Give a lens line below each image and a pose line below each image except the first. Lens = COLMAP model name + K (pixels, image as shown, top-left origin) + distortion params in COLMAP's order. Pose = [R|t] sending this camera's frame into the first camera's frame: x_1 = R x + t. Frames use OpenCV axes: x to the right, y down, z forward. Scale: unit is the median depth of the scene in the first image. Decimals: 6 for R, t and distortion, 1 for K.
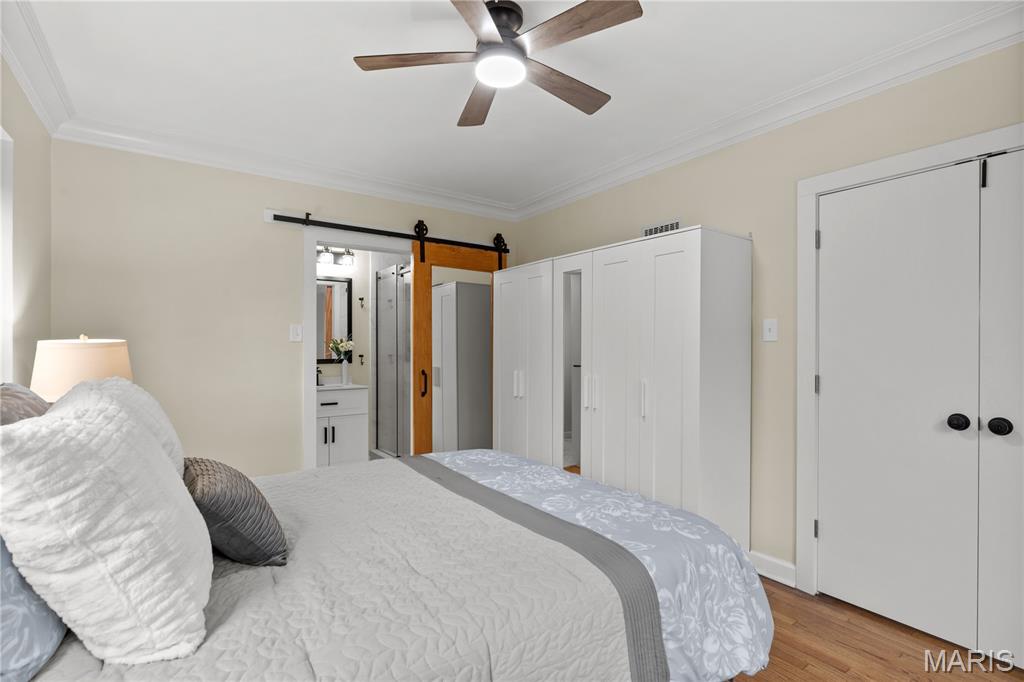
lens RADIAL K [[487.8, 0, 512.2], [0, 487.8, 343.0], [0, 0, 1]] dist [-0.003578, -0.000059]
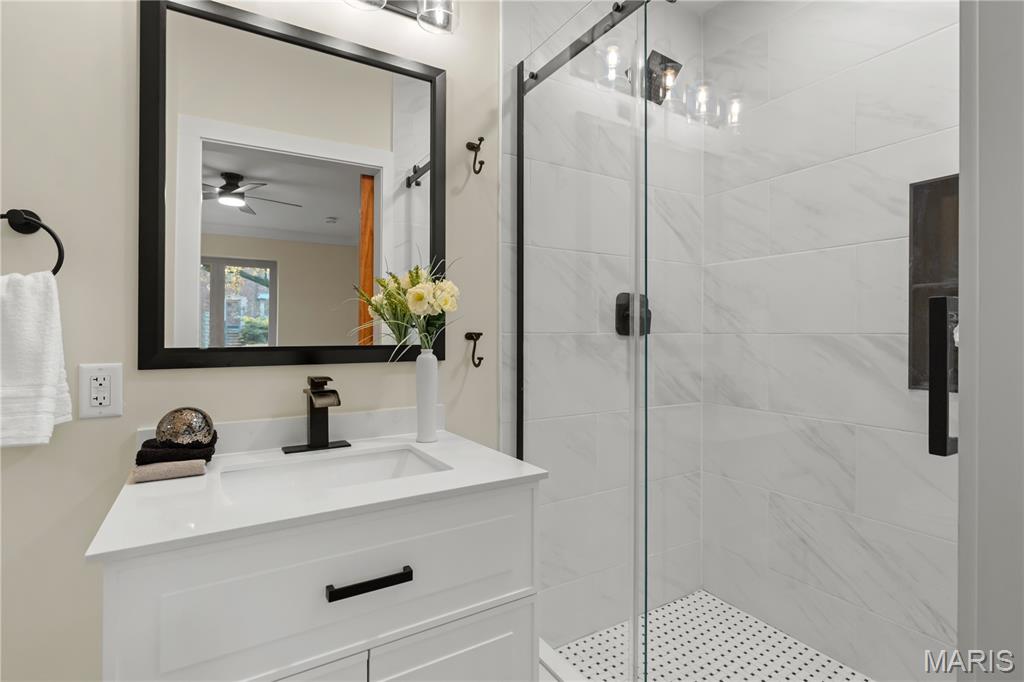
lens RADIAL K [[487.8, 0, 511.7], [0, 487.8, 333.4], [0, 0, 1]] dist [-0.003578, -0.000059]
pose [[0.997020, -0.003530, -0.077059, -0.326511], [0.003413, 0.999993, -0.001659, 0.031365], [0.077065, 0.001391, 0.997025, 0.872870]]
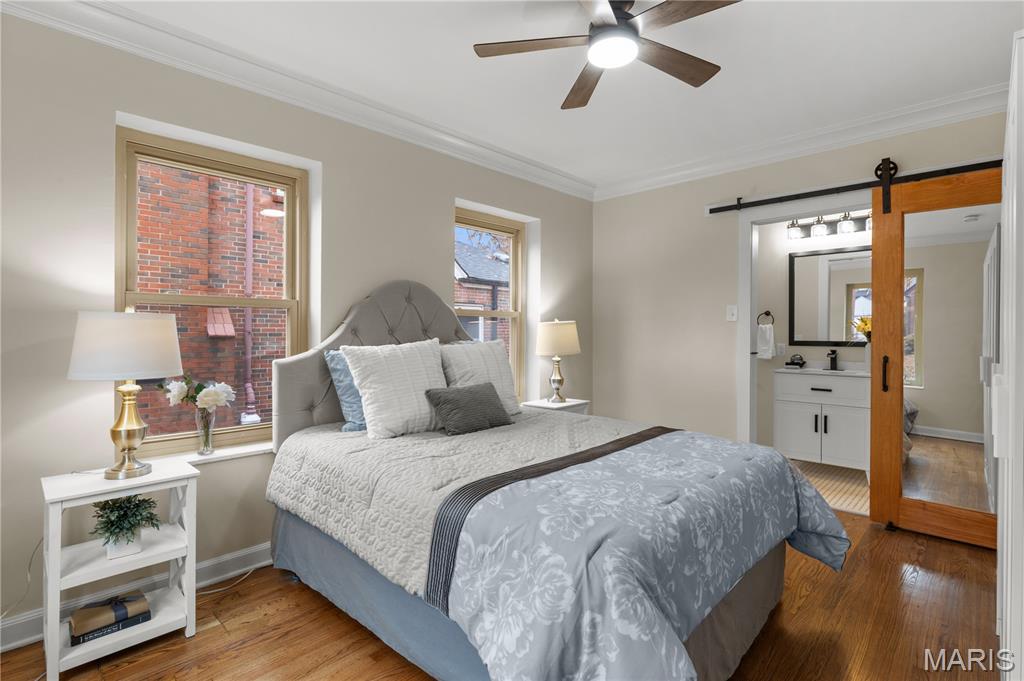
lens RADIAL K [[487.8, 0, 504.4], [0, 487.8, 326.4], [0, 0, 1]] dist [-0.003578, -0.000059]
pose [[0.158172, -0.009361, -0.987367, 0.458497], [0.002687, 0.999955, -0.009050, 0.014318], [0.987408, -0.001221, 0.158190, 0.293095]]
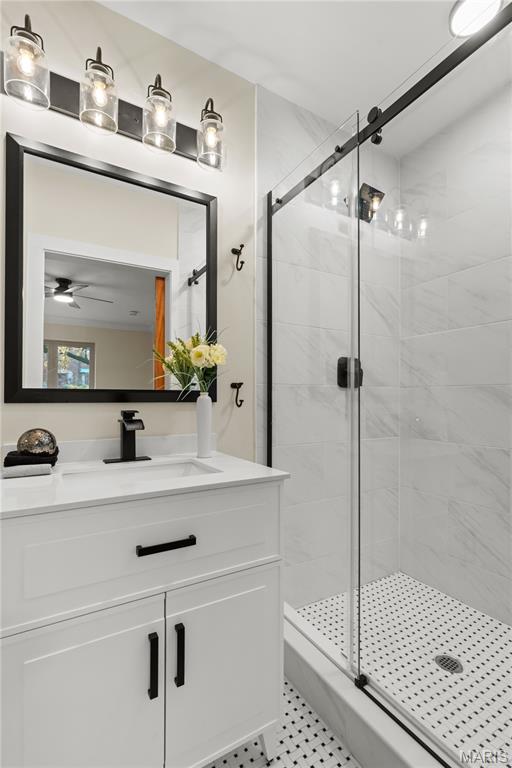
lens RADIAL K [[352.0, 0, 257.2], [0, 352.0, 397.2], [0, 0, 1]] dist [0.000790, -0.001023]
pose [[0.995795, -0.004570, -0.091490, -0.327388], [0.004225, 0.999983, -0.003958, 0.047125], [0.091507, 0.003555, 0.995798, 0.865252]]
